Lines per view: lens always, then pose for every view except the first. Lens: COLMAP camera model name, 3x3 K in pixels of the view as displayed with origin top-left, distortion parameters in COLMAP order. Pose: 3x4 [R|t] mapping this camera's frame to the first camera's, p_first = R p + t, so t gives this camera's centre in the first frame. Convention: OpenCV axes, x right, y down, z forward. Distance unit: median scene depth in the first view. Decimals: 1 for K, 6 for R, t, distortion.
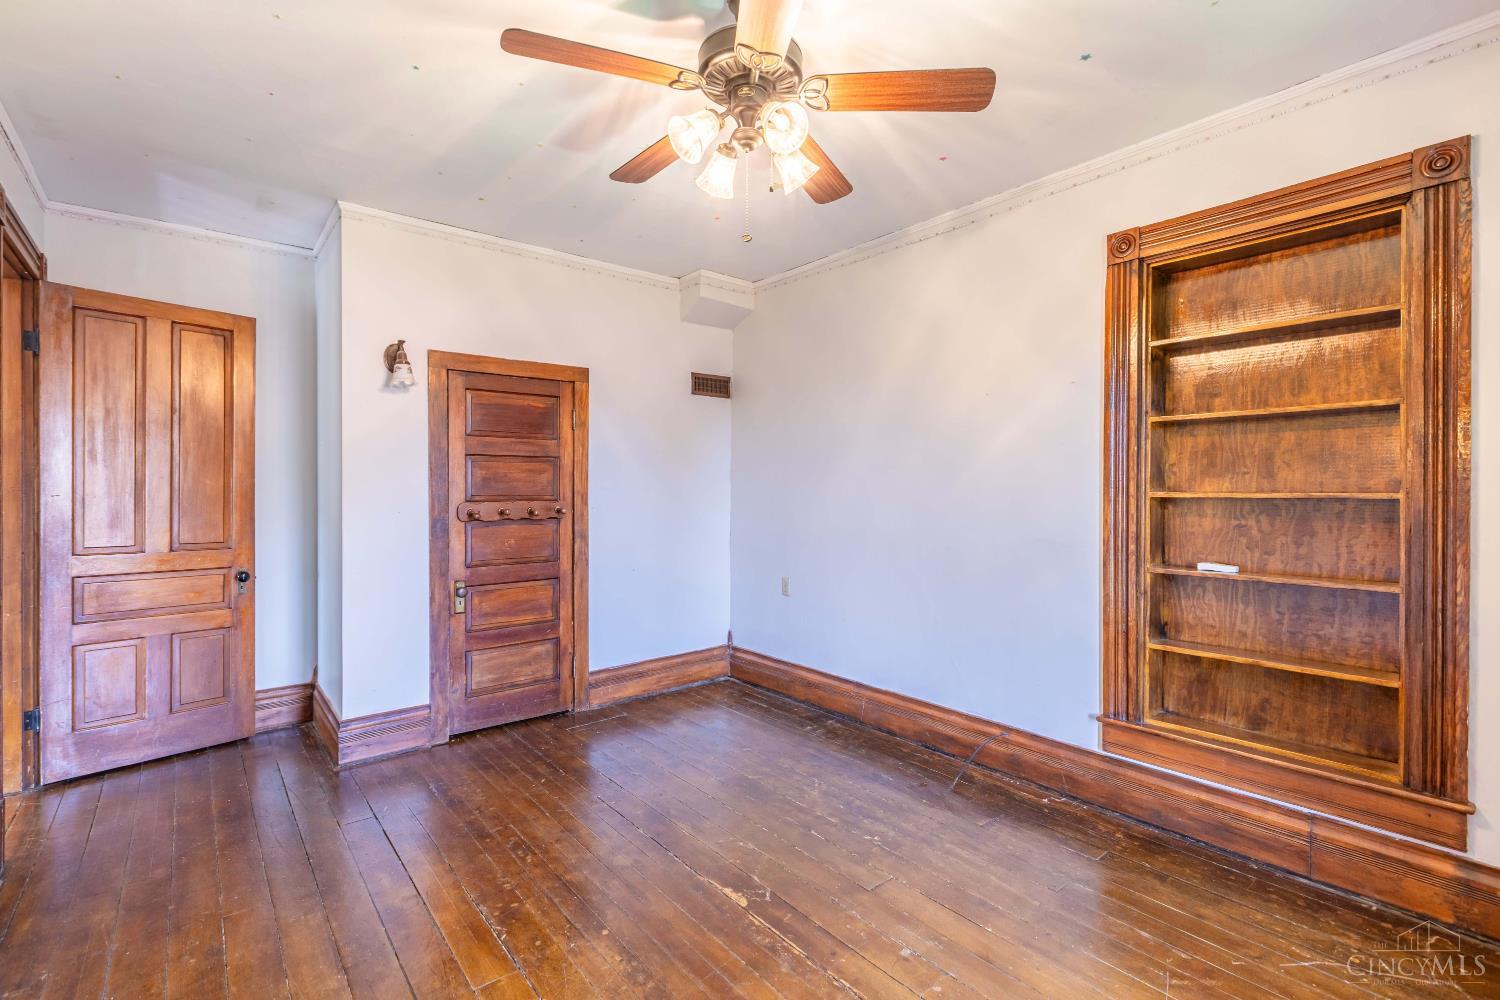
lens RADIAL K [[680.0, 0, 753.5], [0, 680.0, 493.9], [0, 0, 1]] dist [0.002756, 0.000285]
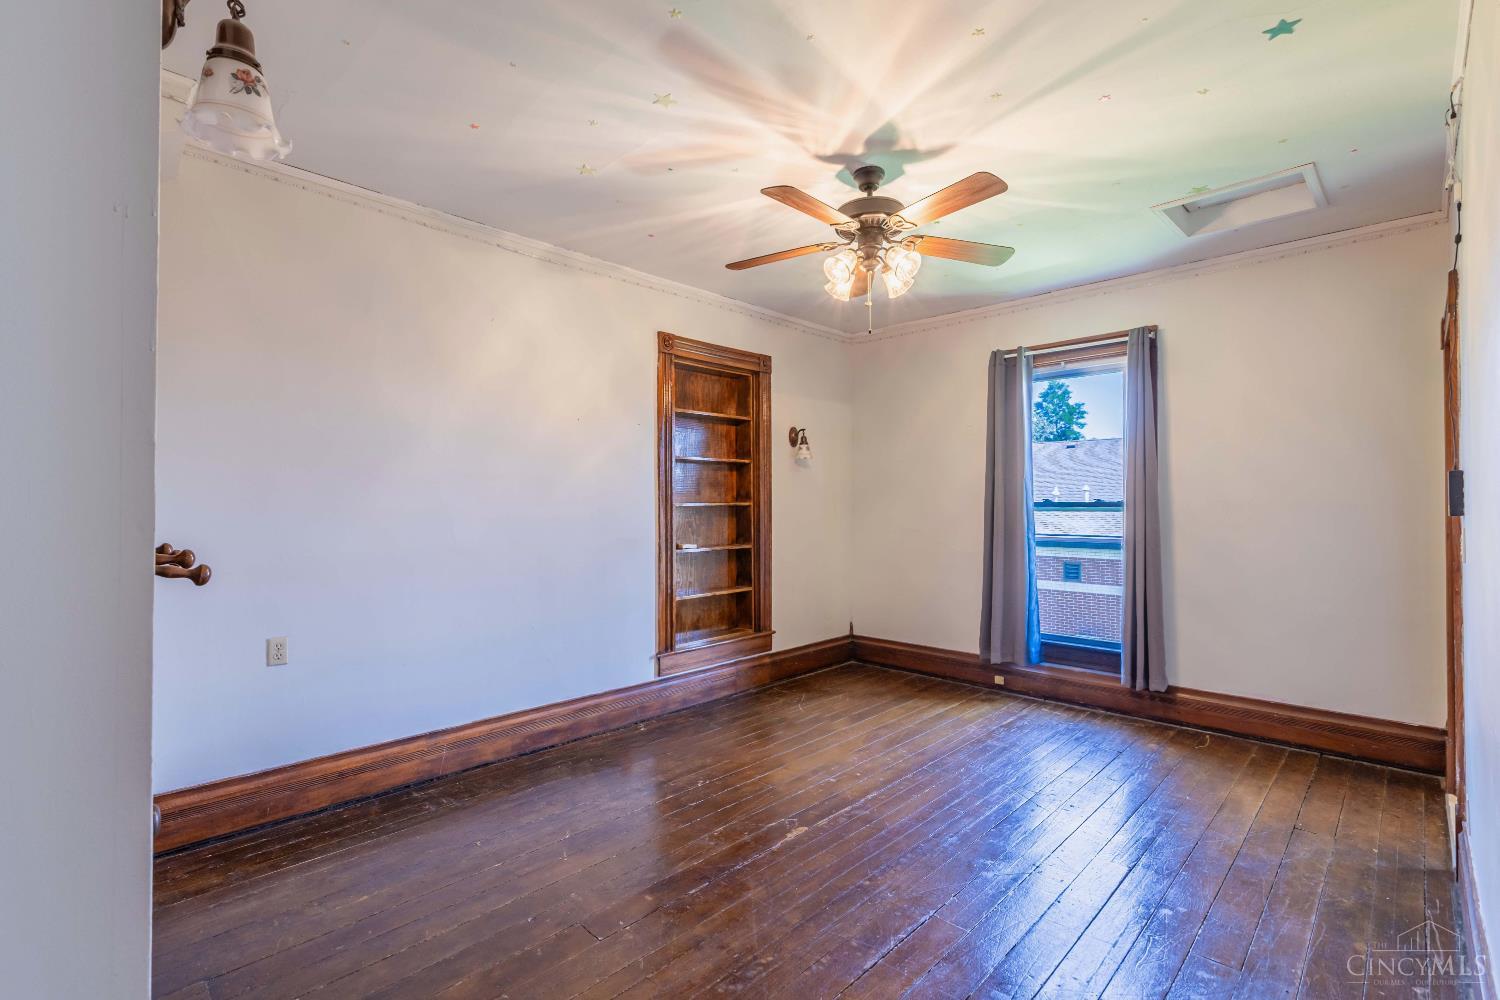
lens RADIAL K [[680.0, 0, 753.5], [0, 680.0, 493.9], [0, 0, 1]] dist [0.002756, 0.000285]
pose [[-0.110554, 0.012180, 0.993795, -0.895450], [0.005217, 0.999918, -0.011674, -0.002826], [-0.993856, 0.003894, -0.110608, 0.871398]]
